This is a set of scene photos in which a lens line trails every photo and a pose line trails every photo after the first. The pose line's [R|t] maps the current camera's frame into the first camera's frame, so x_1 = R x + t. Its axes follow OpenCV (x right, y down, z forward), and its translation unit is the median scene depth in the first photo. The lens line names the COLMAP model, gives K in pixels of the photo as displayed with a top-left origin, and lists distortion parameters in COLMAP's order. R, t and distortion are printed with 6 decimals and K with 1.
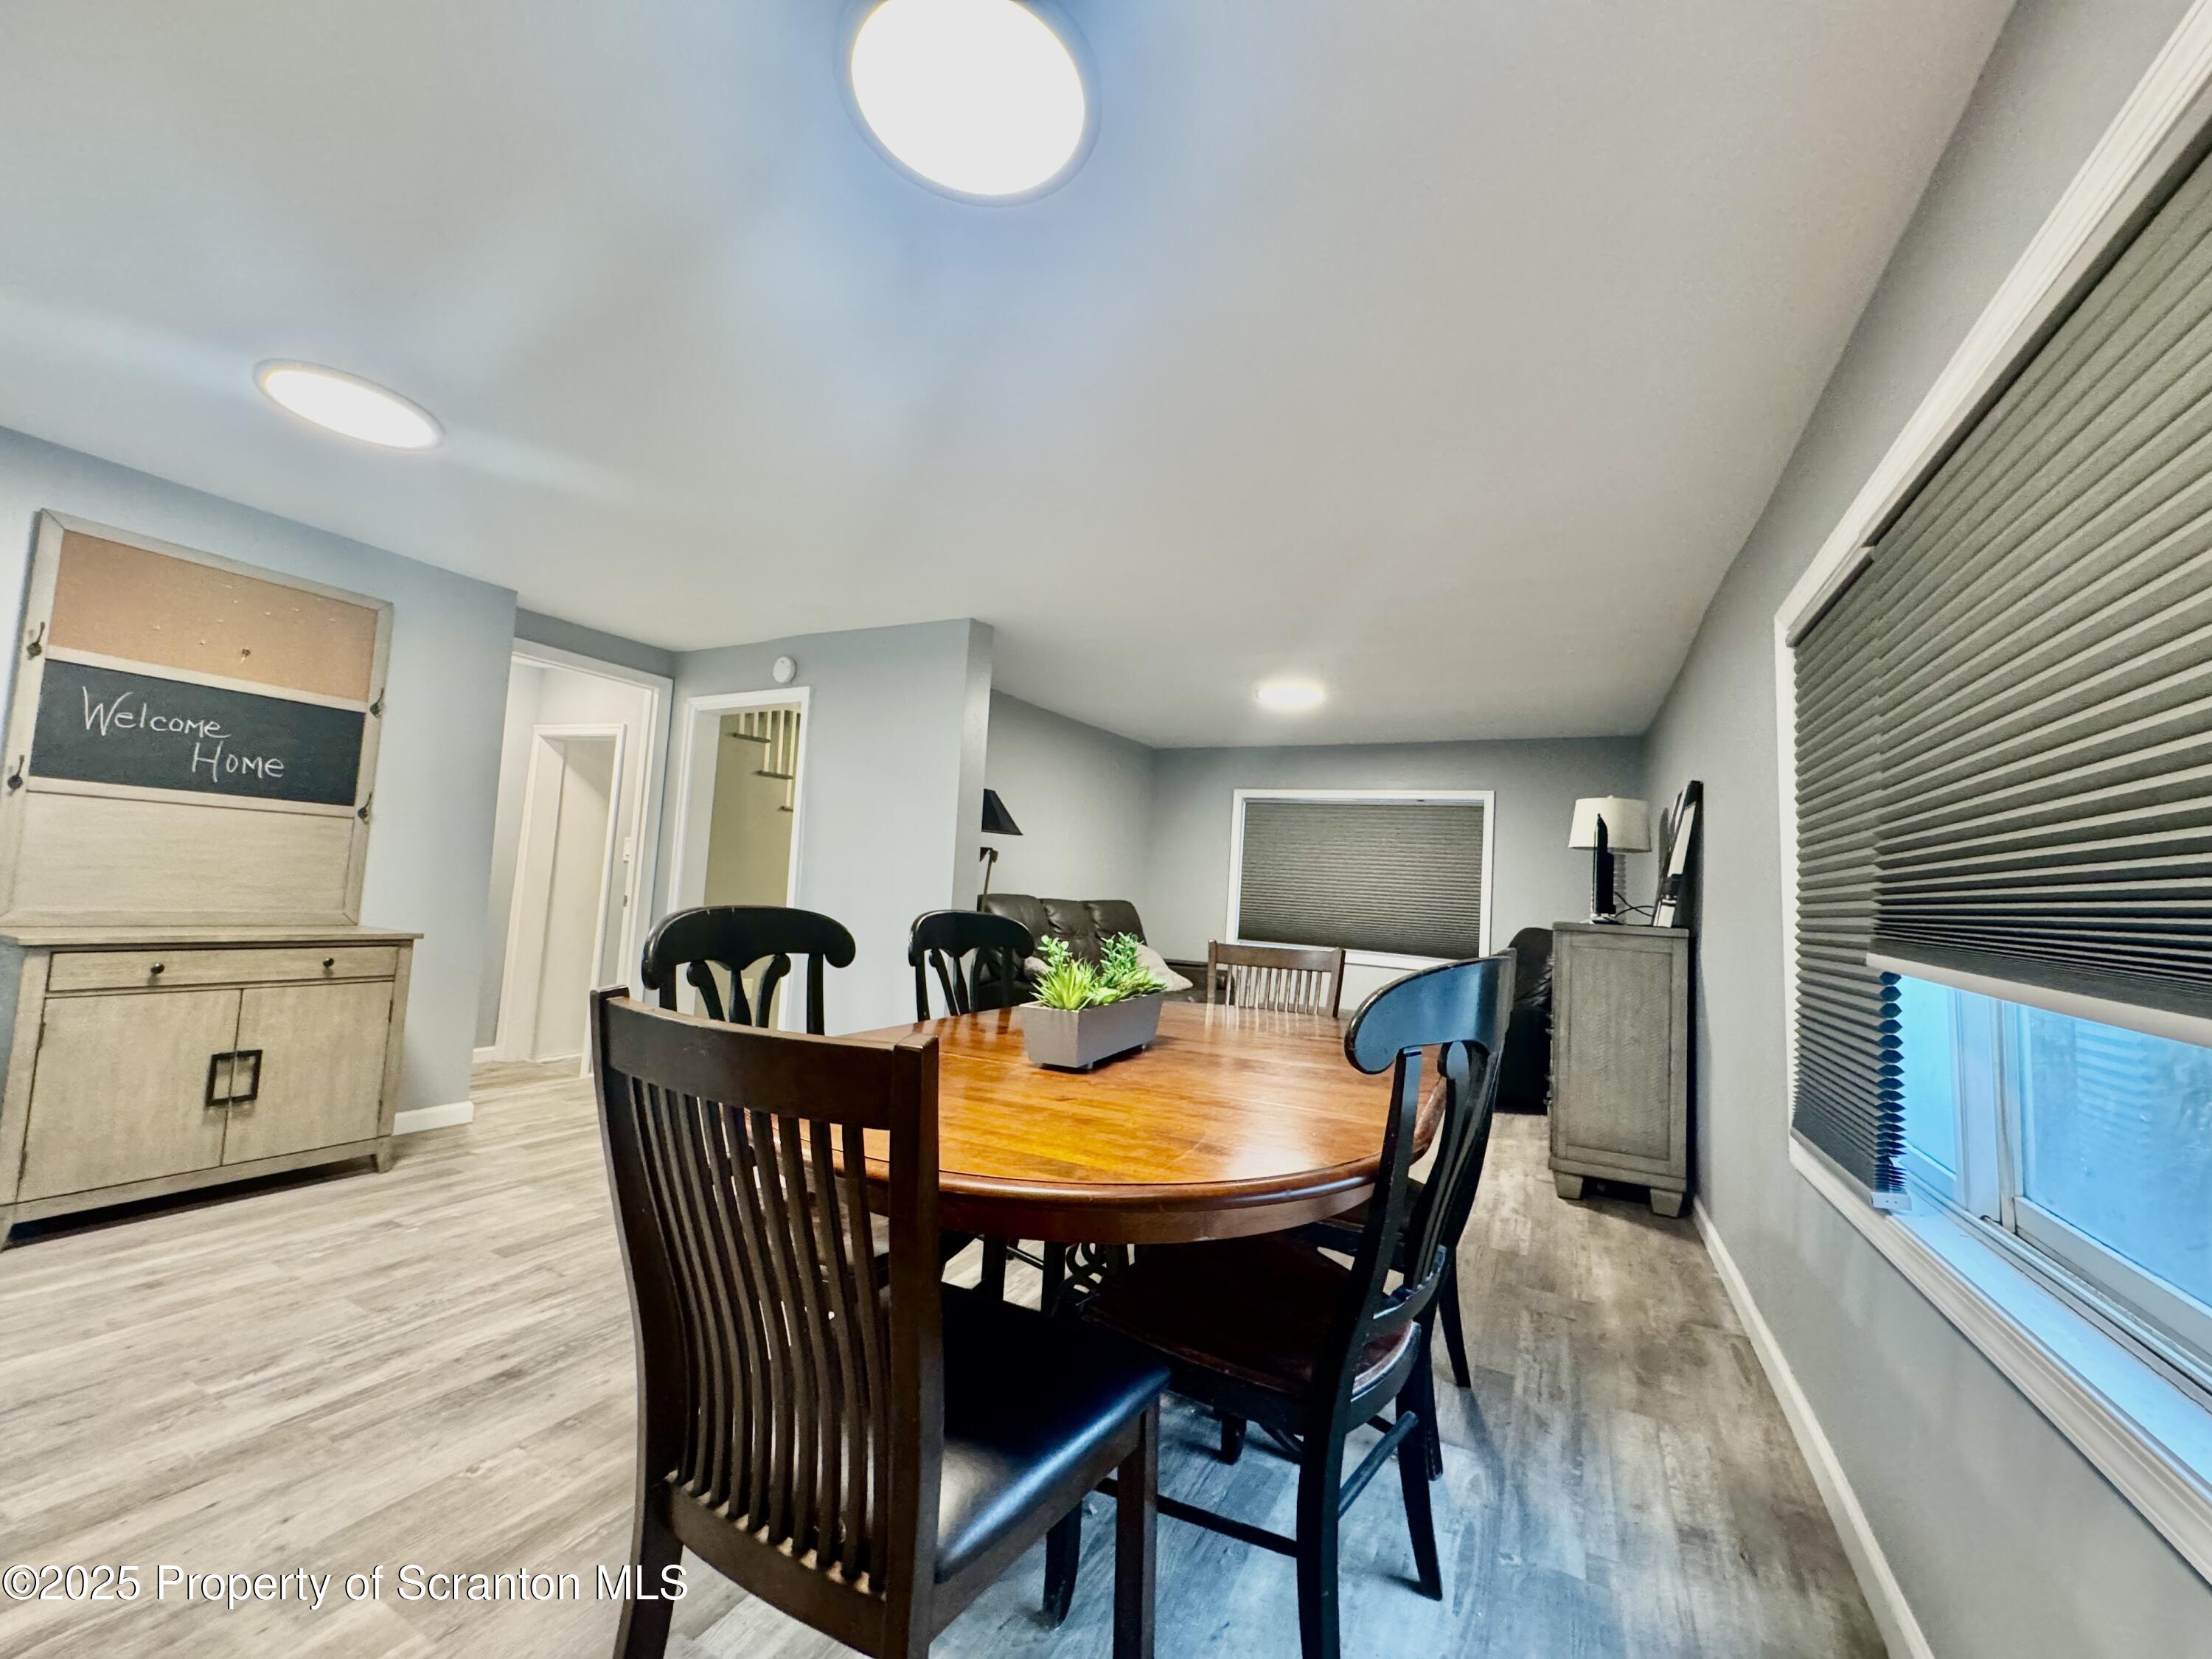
lens RADIAL K [[882.5, 0, 1114.2], [0, 882.5, 825.9], [0, 0, 1]] dist [-0.006643, 0.001067]
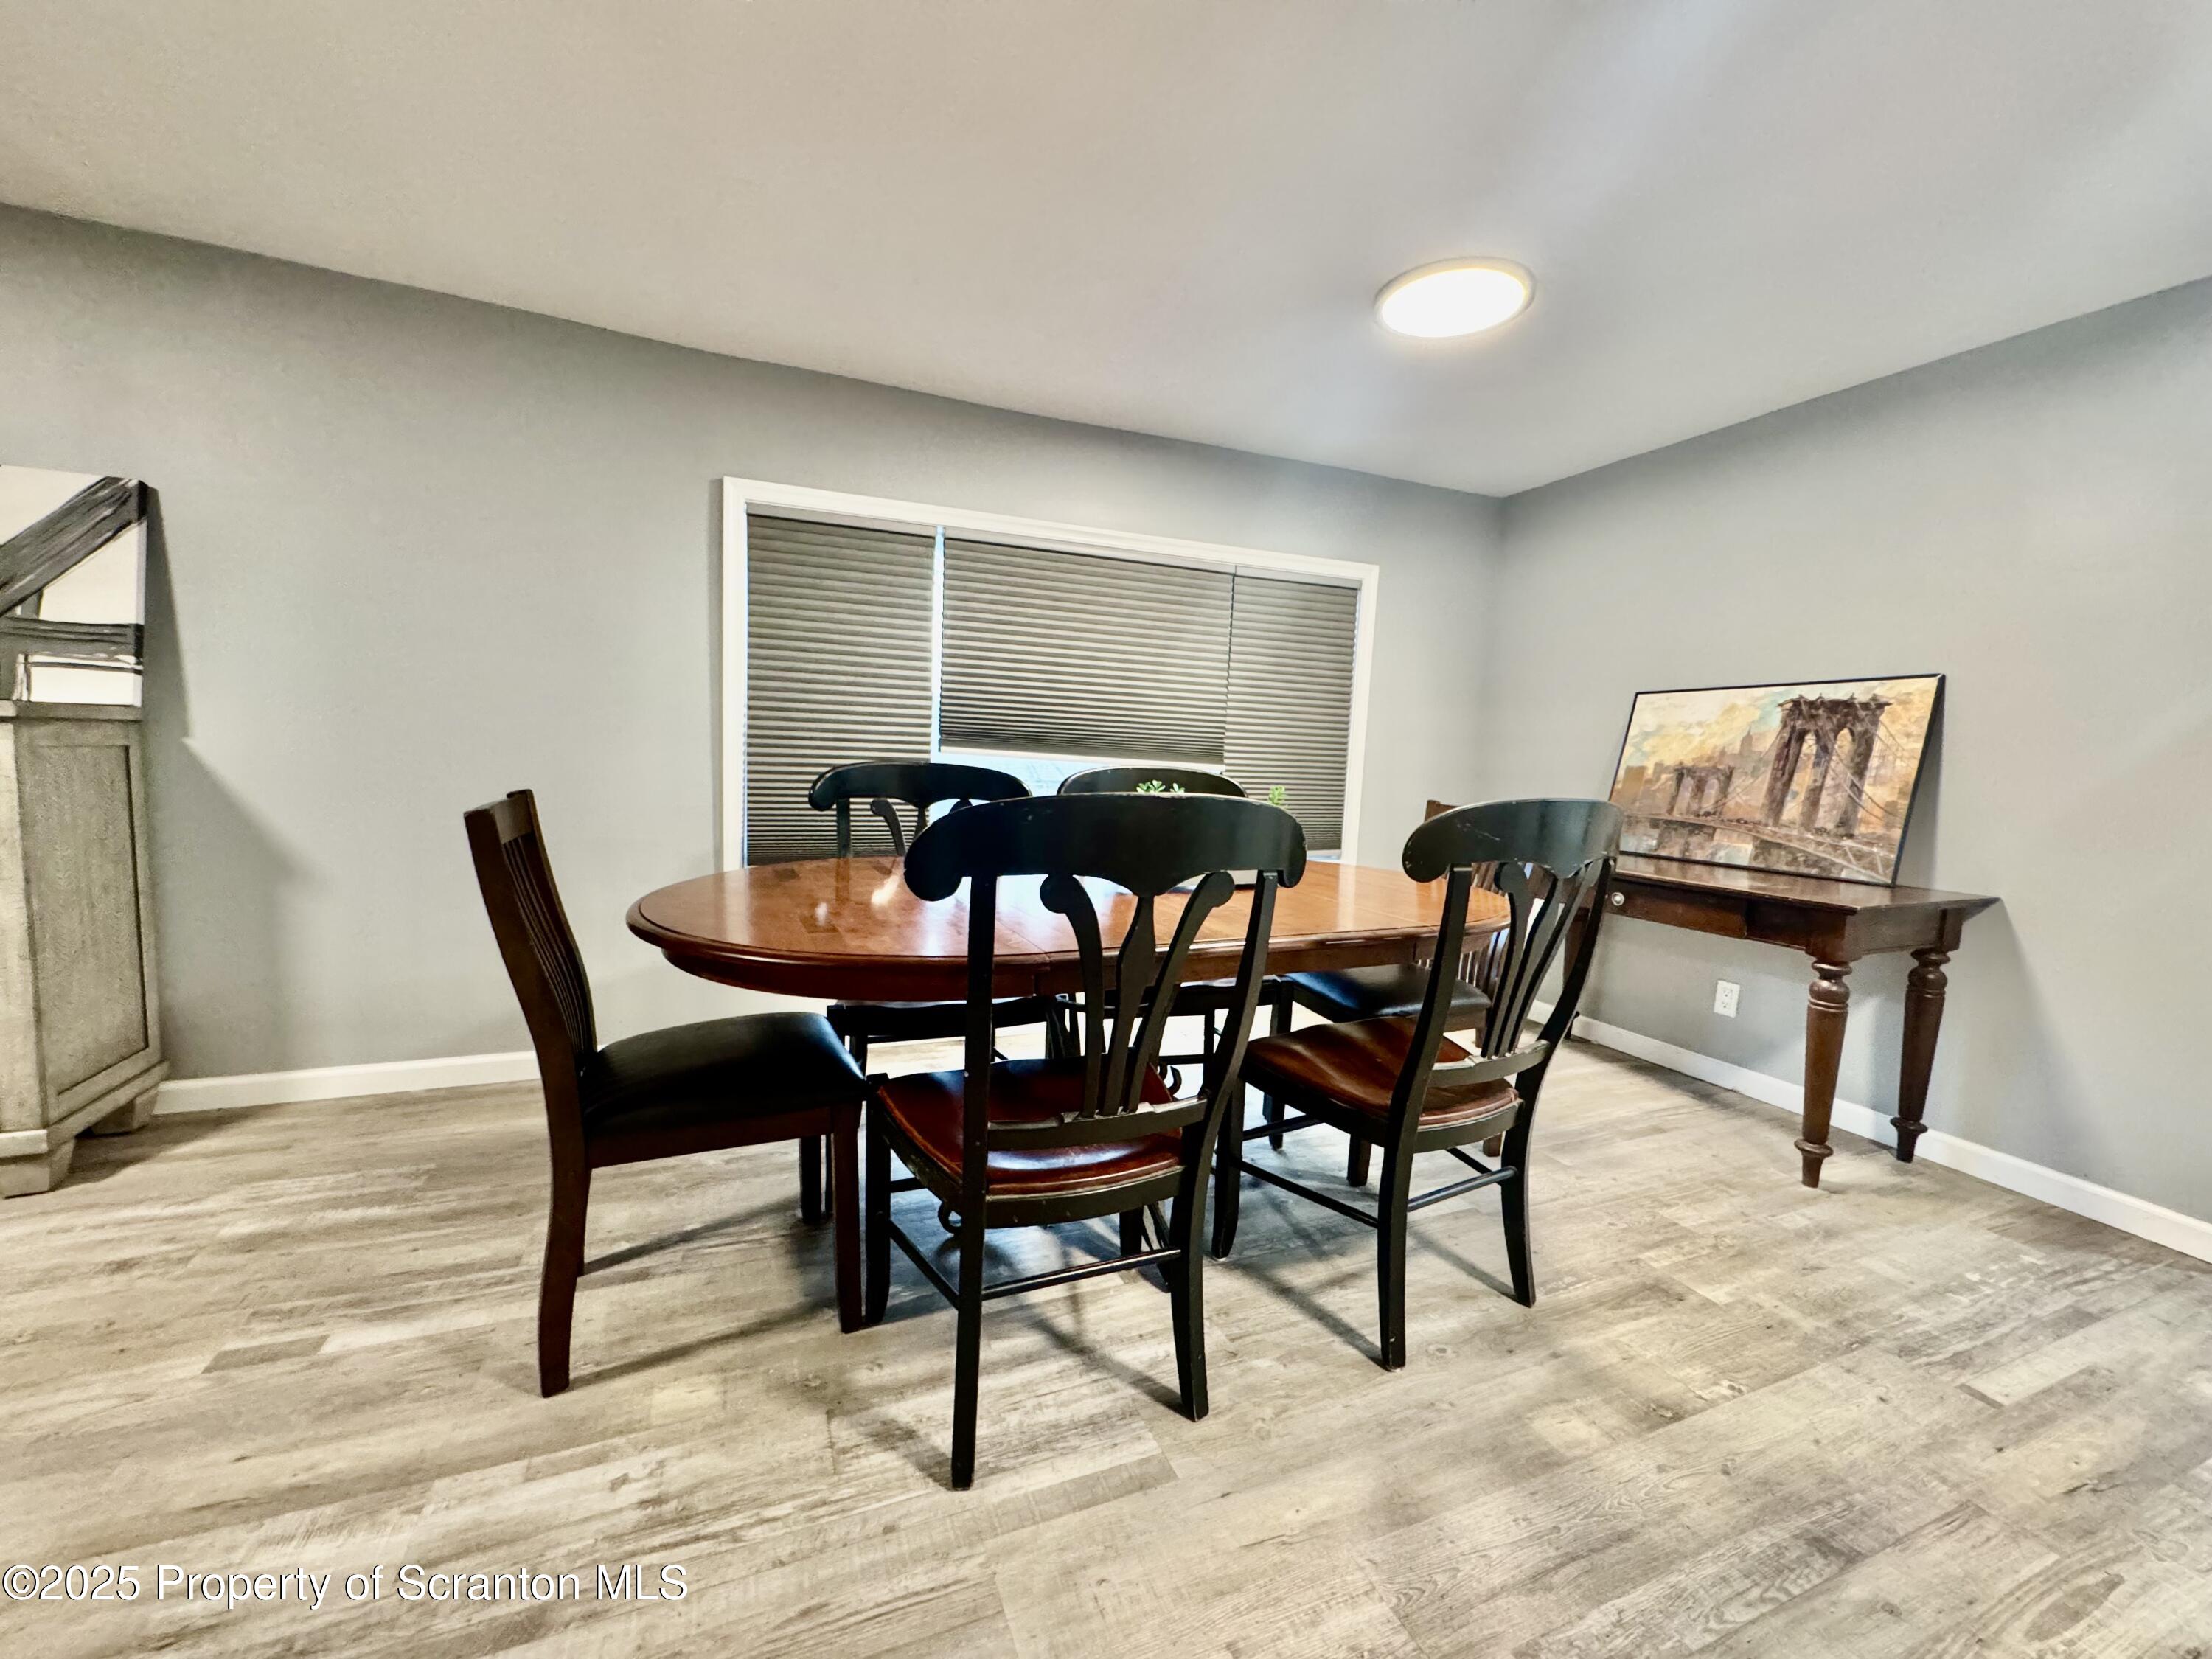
lens RADIAL K [[882.5, 0, 1108.4], [0, 882.5, 829.5], [0, 0, 1]] dist [-0.006643, 0.001067]
pose [[-0.756268, -0.145984, 0.637768, -0.358218], [-0.131947, 0.988791, 0.069870, 0.068204], [-0.640819, -0.031311, -0.767053, 1.081066]]
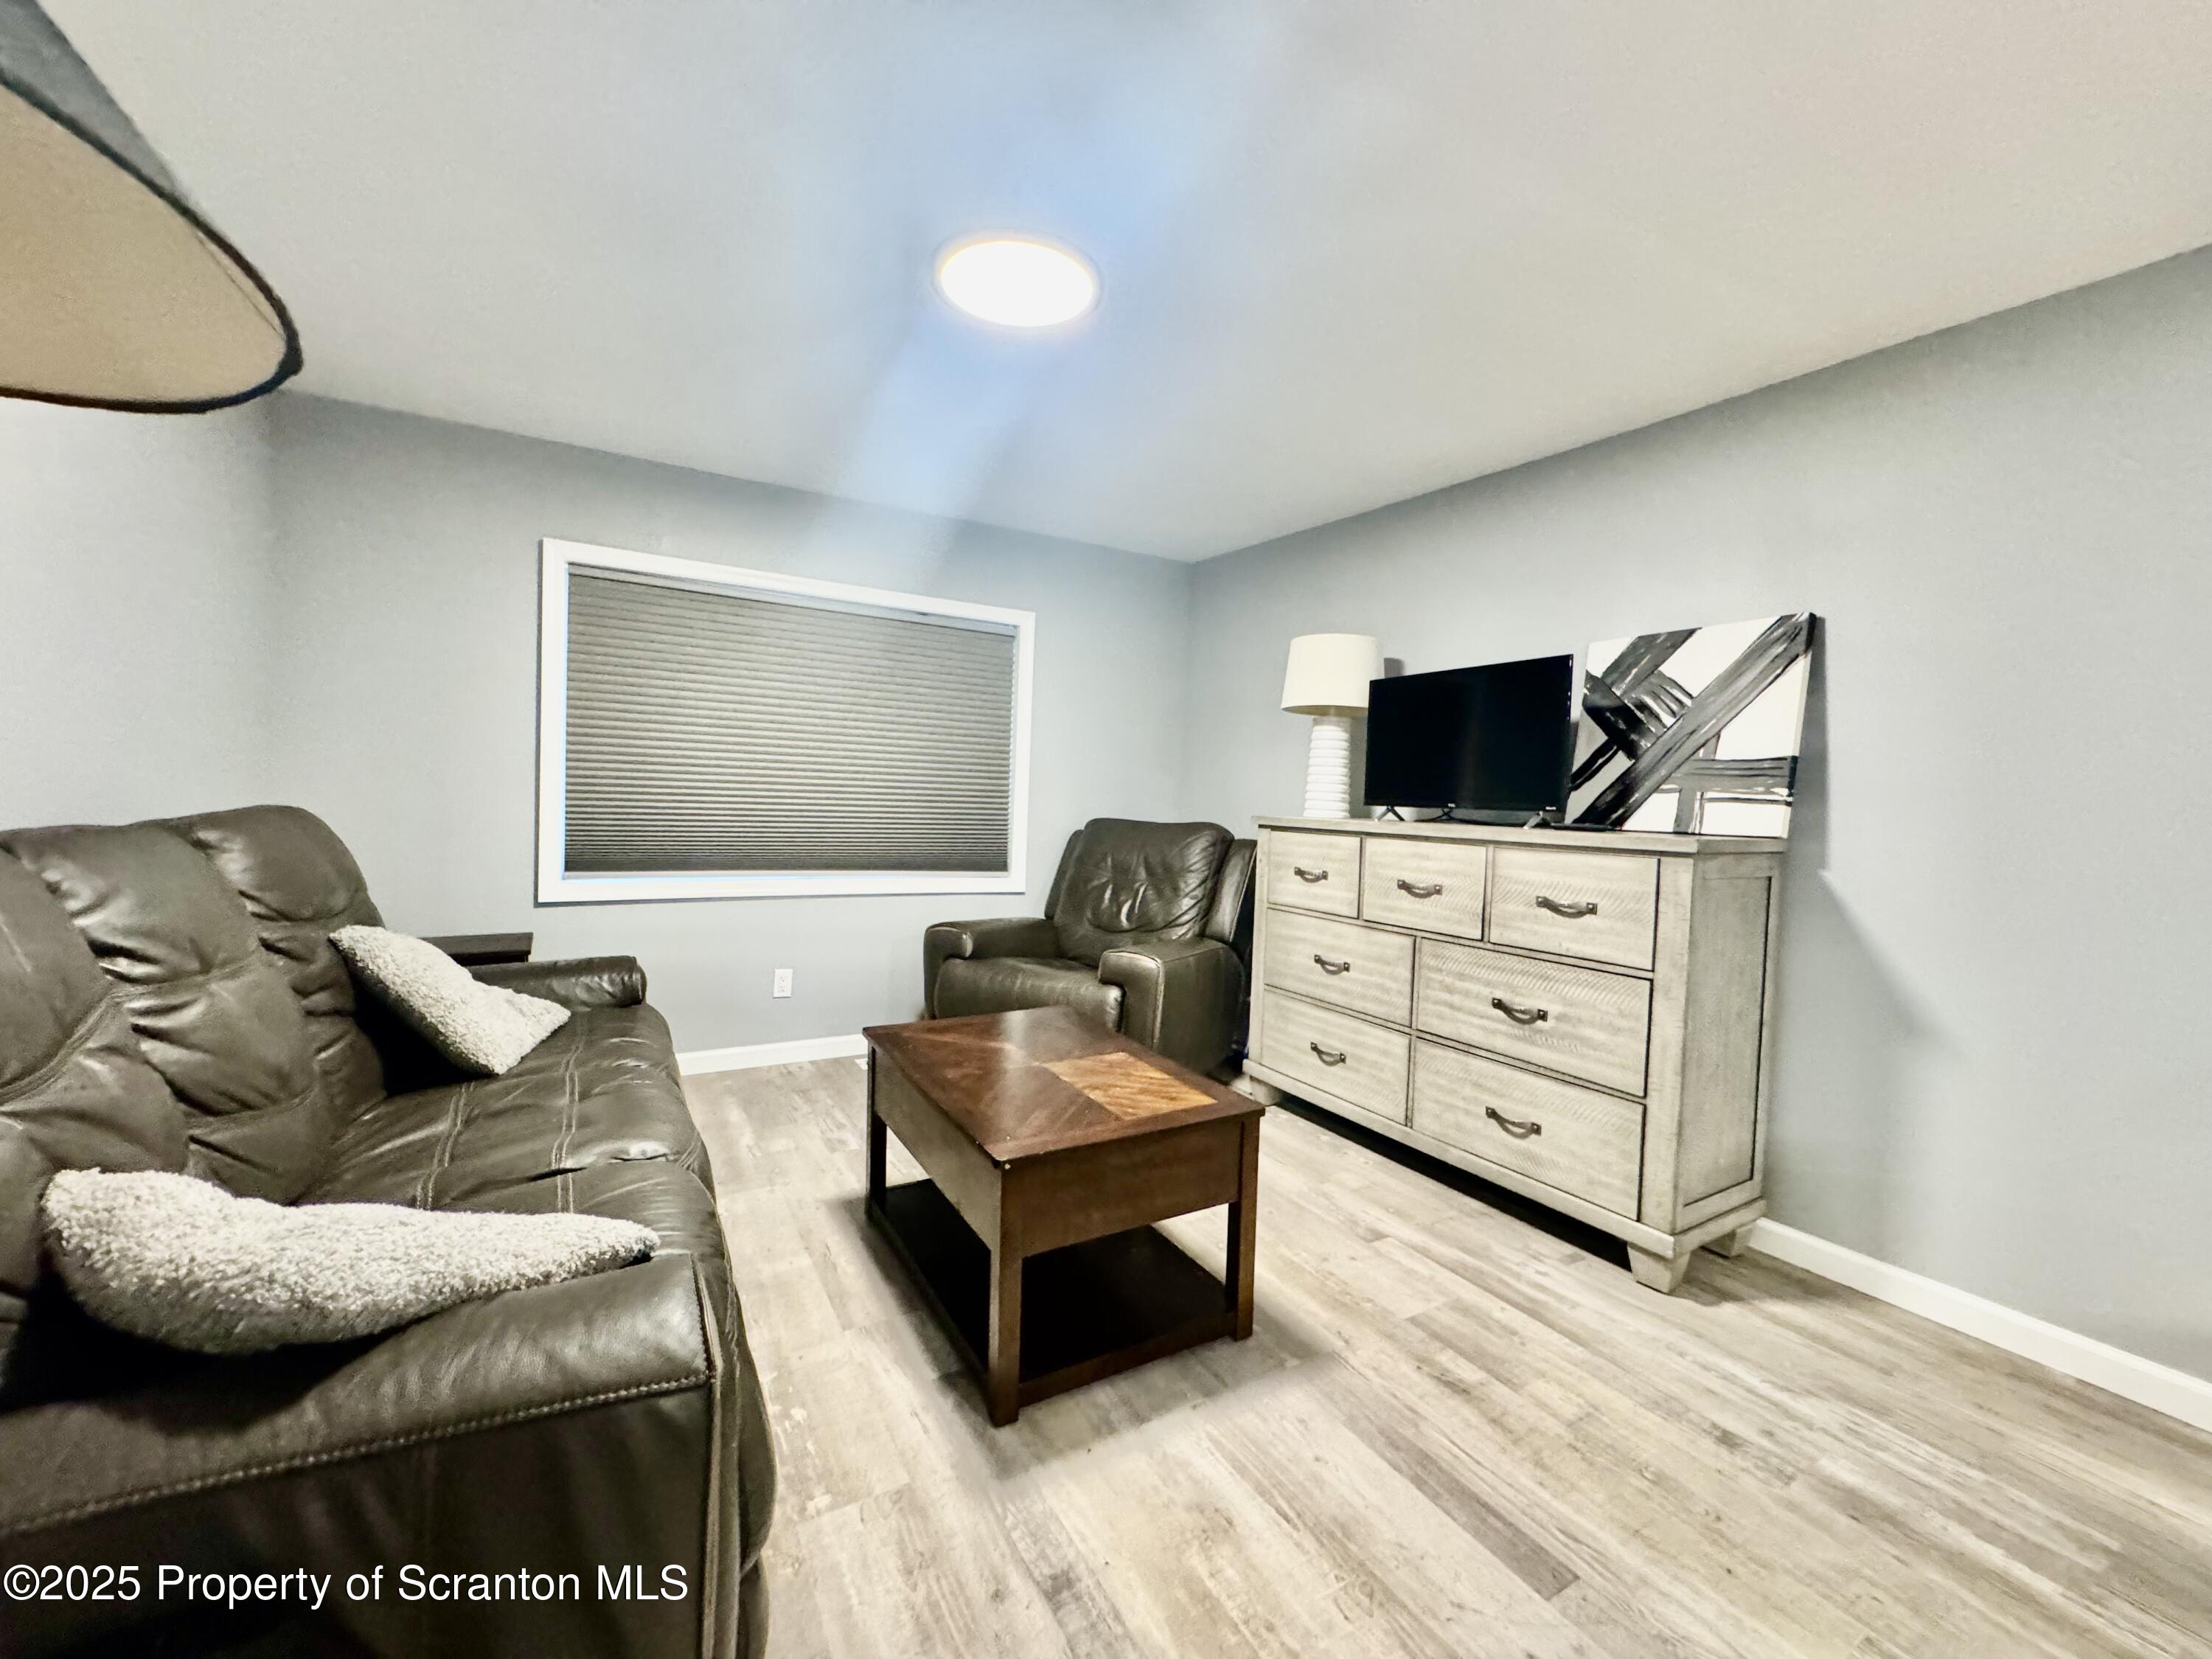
lens RADIAL K [[882.5, 0, 1113.4], [0, 882.5, 826.5], [0, 0, 1]] dist [-0.006643, 0.001067]
pose [[0.541914, -0.070659, 0.837458, -0.190740], [-0.065153, 0.989929, 0.125684, 0.060525], [-0.837905, -0.122673, 0.531853, 1.117998]]
